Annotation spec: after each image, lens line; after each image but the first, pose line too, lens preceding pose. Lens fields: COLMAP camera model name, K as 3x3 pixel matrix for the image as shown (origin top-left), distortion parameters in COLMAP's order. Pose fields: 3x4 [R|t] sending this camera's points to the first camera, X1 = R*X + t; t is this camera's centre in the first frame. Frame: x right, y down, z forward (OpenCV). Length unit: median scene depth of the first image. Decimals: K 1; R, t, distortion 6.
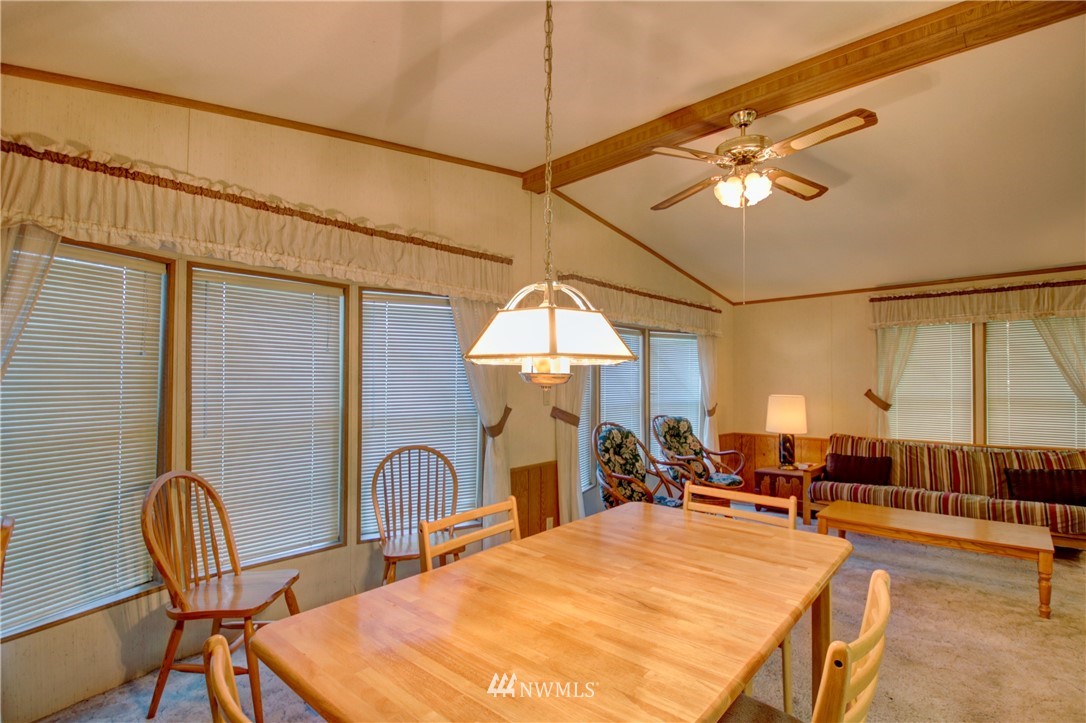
lens RADIAL K [[506.4, 0, 544.2], [0, 506.4, 373.7], [0, 0, 1]] dist [0.008736, -0.020175]
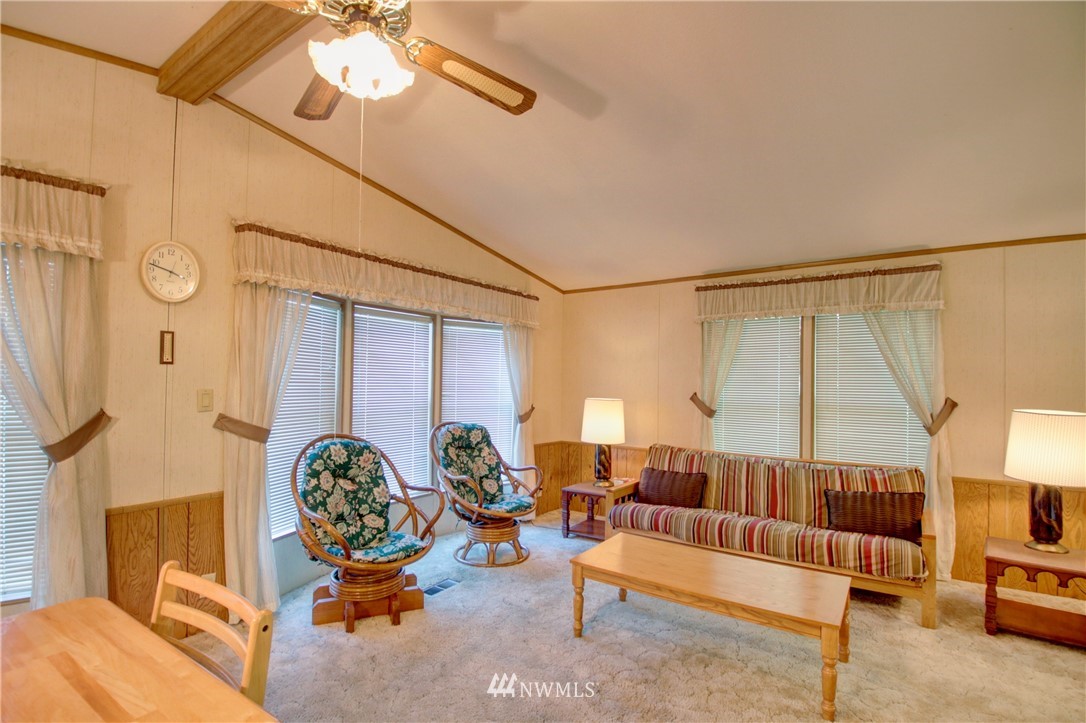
lens RADIAL K [[503.6, 0, 542.6], [0, 503.6, 374.4], [0, 0, 1]] dist [0.047365, -0.060324]
pose [[0.990048, 0.014807, 0.139949, 0.314342], [-0.015183, 0.999883, 0.001620, 0.002685], [-0.139908, -0.003729, 0.990157, 0.217891]]
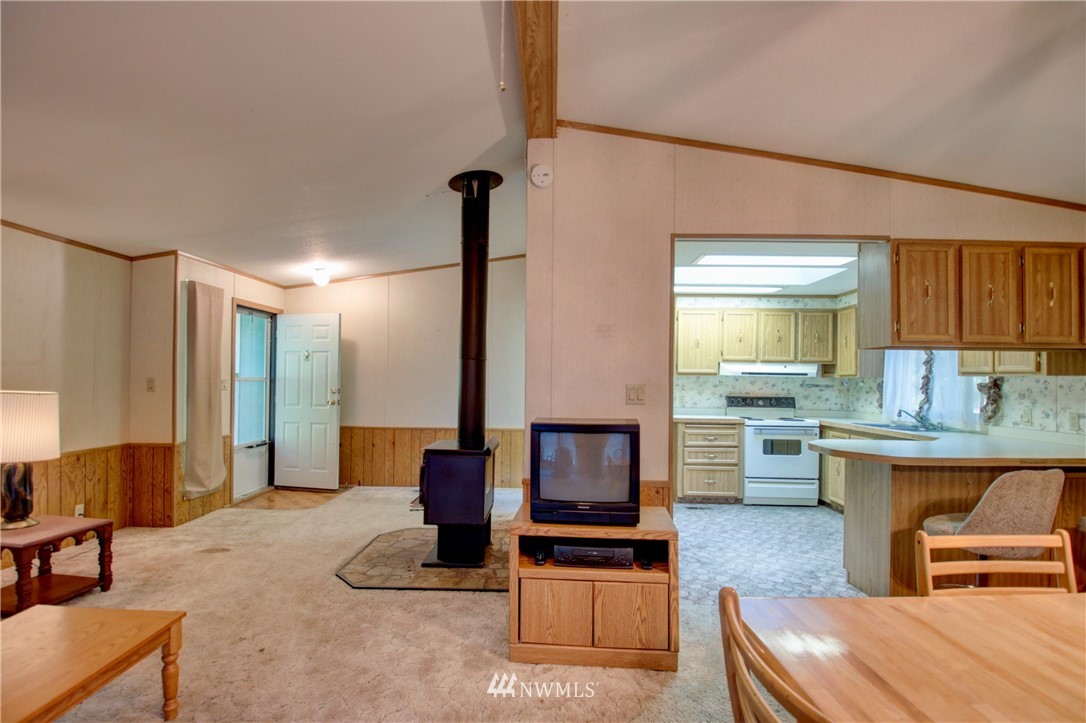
lens RADIAL K [[506.4, 0, 544.2], [0, 506.4, 373.7], [0, 0, 1]] dist [0.008736, -0.020175]
pose [[-0.670615, -0.003490, 0.741797, 0.100441], [-0.025048, 0.999525, -0.017942, 0.013142], [-0.741383, -0.030613, -0.670384, 0.690517]]
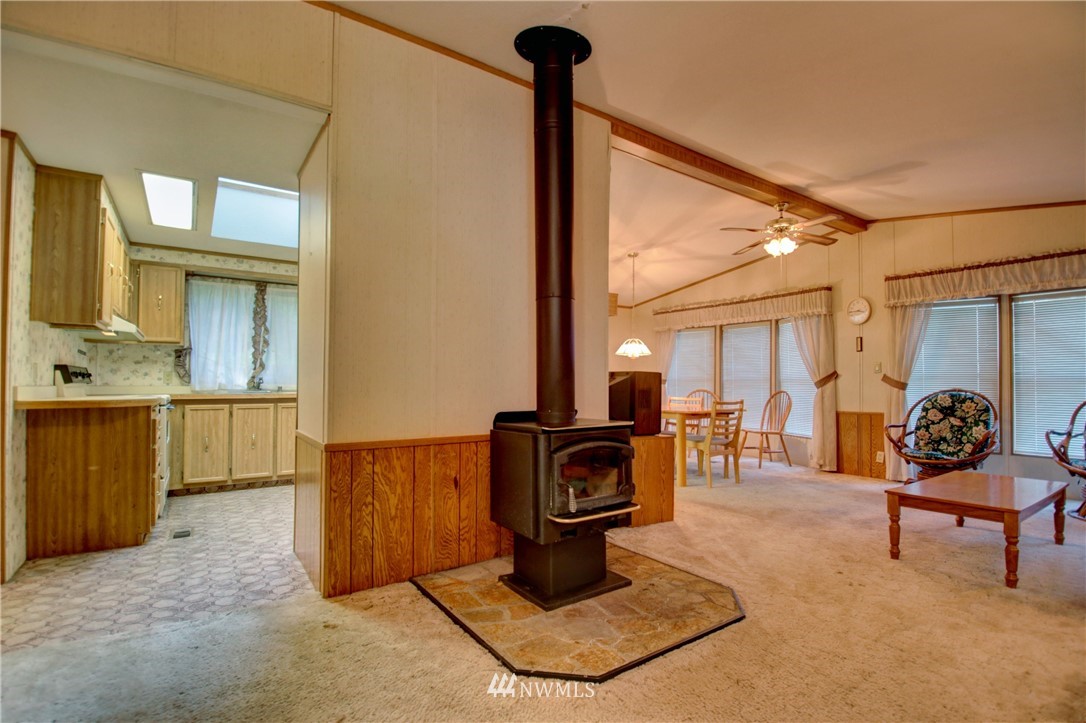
lens RADIAL K [[506.4, 0, 544.2], [0, 506.4, 373.7], [0, 0, 1]] dist [0.008736, -0.020175]
pose [[-0.205573, -0.023555, -0.978358, 1.393700], [0.010382, 0.999602, -0.026248, 0.079936], [0.978587, -0.015553, -0.205246, 0.319698]]
